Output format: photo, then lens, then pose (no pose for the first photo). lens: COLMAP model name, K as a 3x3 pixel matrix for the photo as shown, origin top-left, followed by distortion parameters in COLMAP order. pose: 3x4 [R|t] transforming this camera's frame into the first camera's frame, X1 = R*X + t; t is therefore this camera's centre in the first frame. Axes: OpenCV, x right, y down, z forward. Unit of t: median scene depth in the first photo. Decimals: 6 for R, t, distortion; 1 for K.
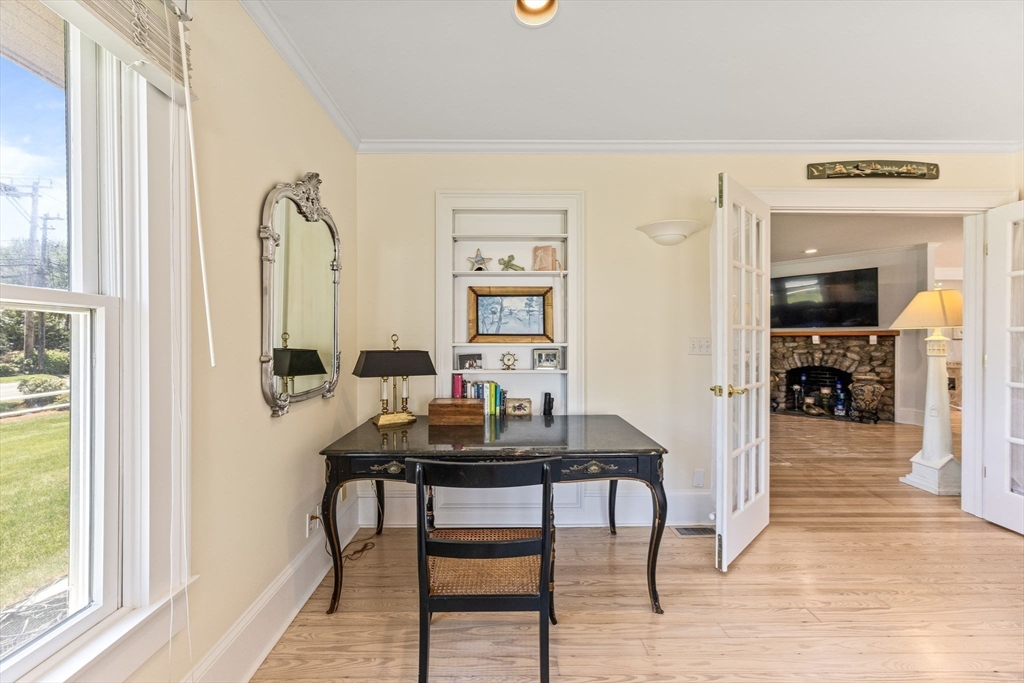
lens RADIAL K [[358.5, 0, 507.6], [0, 358.5, 338.2], [0, 0, 1]] dist [0.002892, 0.000094]
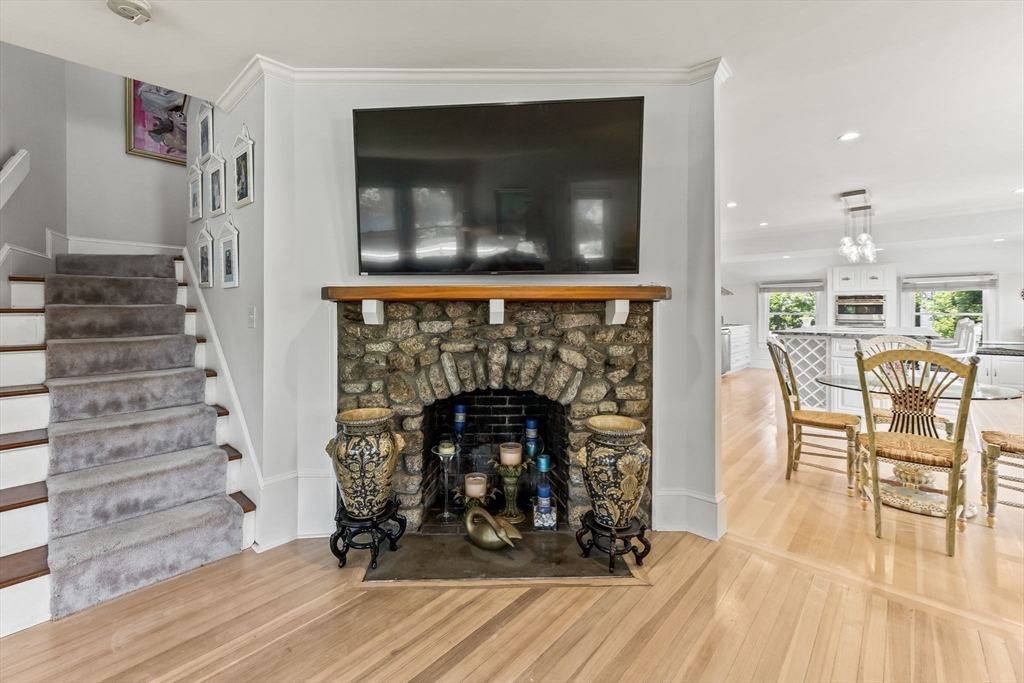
lens RADIAL K [[446.6, 0, 484.4], [0, 446.6, 311.8], [0, 0, 1]] dist [0.013736, -0.000563]
pose [[0.680386, 0.000894, 0.732854, 0.552156], [-0.003342, 0.999993, 0.001883, 0.003423], [-0.732847, -0.003730, 0.680384, 0.731474]]
